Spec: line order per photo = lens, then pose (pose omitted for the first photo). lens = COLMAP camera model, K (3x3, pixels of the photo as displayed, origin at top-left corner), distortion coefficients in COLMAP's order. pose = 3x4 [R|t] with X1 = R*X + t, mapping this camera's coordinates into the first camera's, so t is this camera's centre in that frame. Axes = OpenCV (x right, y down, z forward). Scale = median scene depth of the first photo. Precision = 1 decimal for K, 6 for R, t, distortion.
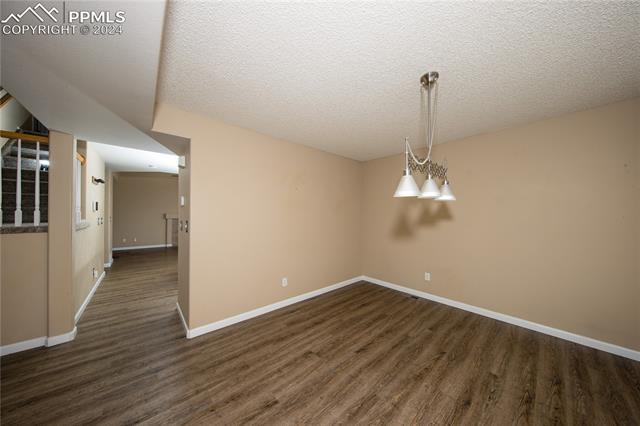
lens RADIAL K [[204.3, 0, 318.7], [0, 204.3, 213.7], [0, 0, 1]] dist [-0.002500, -0.001413]
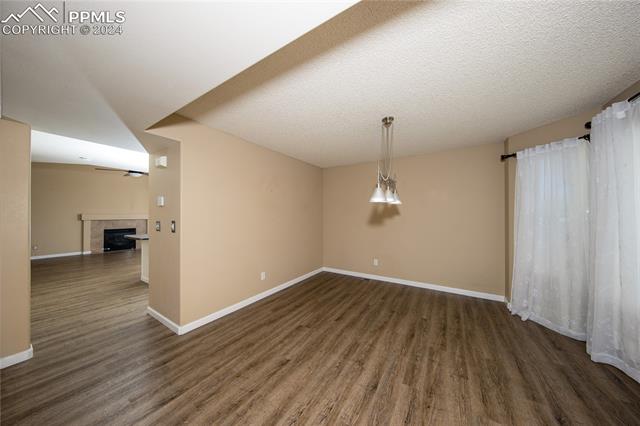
lens RADIAL K [[204.3, 0, 318.7], [0, 204.3, 213.0], [0, 0, 1]] dist [-0.002500, -0.001413]
pose [[0.959753, -0.003577, 0.280824, -0.289196], [0.003826, 0.999993, -0.000339, -0.003450], [-0.280821, 0.001399, 0.959759, -0.219157]]
